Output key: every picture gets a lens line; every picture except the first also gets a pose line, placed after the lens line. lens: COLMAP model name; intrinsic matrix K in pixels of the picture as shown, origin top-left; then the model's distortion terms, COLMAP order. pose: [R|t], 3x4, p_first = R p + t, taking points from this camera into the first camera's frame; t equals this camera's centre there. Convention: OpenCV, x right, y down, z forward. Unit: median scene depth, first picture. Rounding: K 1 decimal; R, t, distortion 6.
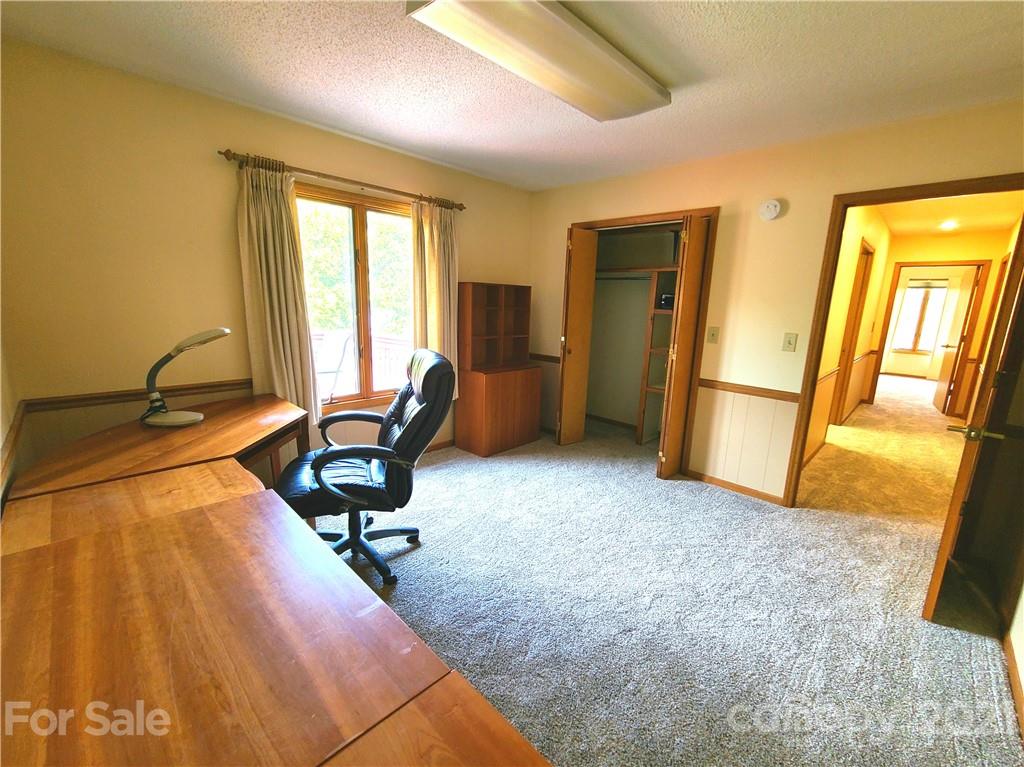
lens RADIAL K [[434.7, 0, 514.0], [0, 434.7, 388.1], [0, 0, 1]] dist [-0.001770, -0.000080]
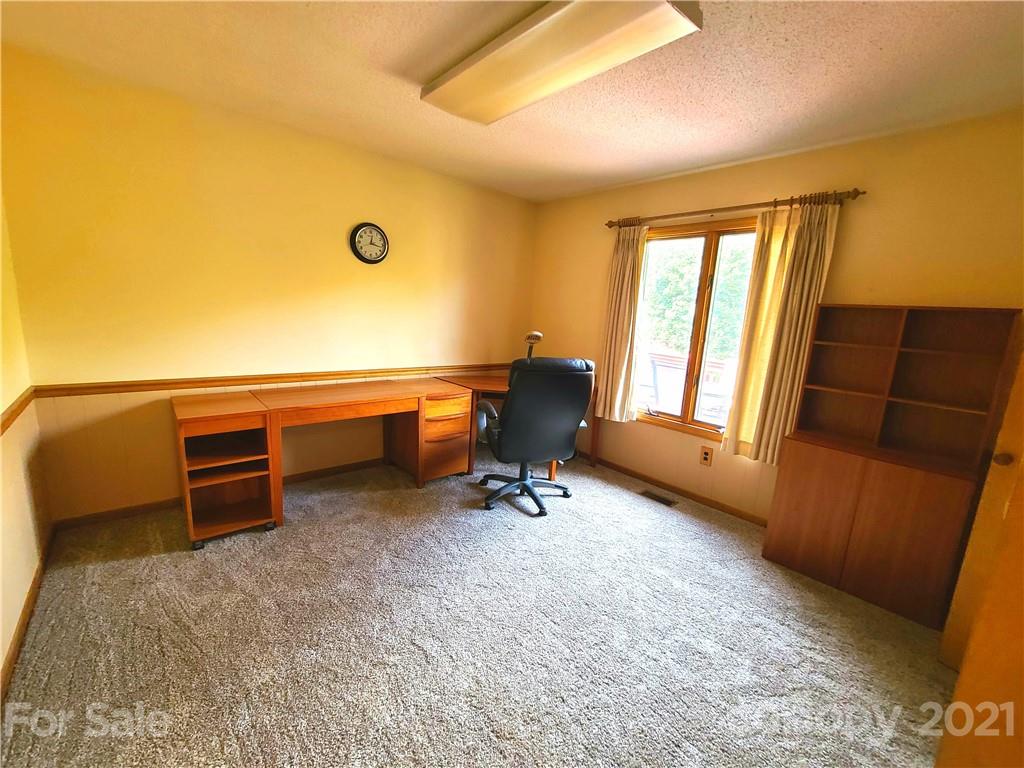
lens RADIAL K [[406.5, 0, 504.8], [0, 406.5, 380.7], [0, 0, 1]] dist [0.011592, 0.000184]
pose [[-0.054371, 0.136158, -0.989194, 0.645600], [-0.264692, 0.953254, 0.145760, -0.104767], [0.962799, 0.269757, -0.015789, 0.644205]]
